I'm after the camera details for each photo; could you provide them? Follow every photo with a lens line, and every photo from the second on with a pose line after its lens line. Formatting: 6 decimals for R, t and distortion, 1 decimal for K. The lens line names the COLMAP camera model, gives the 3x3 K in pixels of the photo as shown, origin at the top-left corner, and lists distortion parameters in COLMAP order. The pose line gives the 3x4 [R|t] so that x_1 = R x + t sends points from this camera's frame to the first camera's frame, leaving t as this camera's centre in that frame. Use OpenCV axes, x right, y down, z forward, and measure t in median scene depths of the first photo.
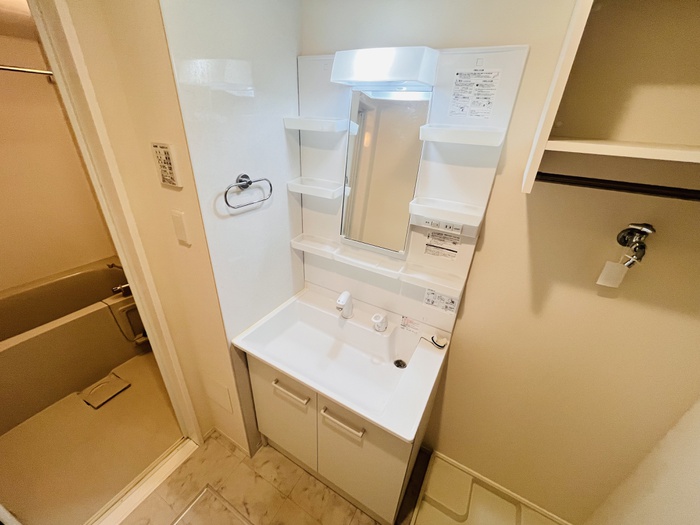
lens RADIAL K [[283.1, 0, 348.5], [0, 283.1, 262.4], [0, 0, 1]] dist [-0.001204, -0.000130]
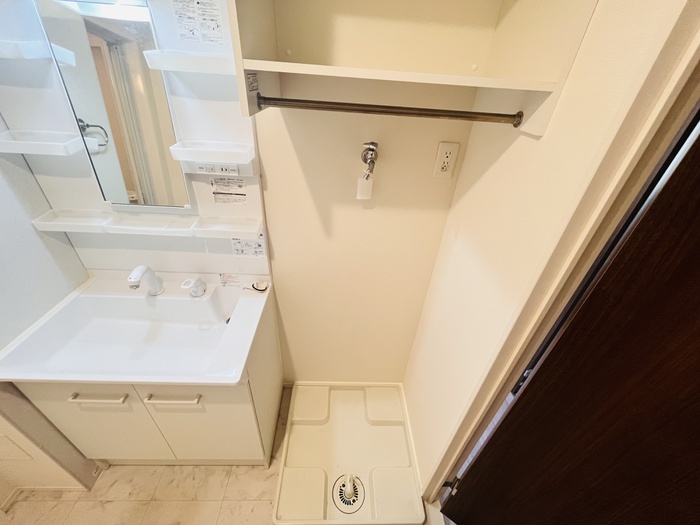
lens RADIAL K [[283.1, 0, 348.5], [0, 283.1, 262.4], [0, 0, 1]] dist [-0.001204, -0.000130]
pose [[0.857228, -0.278253, 0.433284, 0.176912], [0.215794, 0.958101, 0.188352, 0.072710], [-0.467539, -0.067960, 0.881356, -0.054767]]
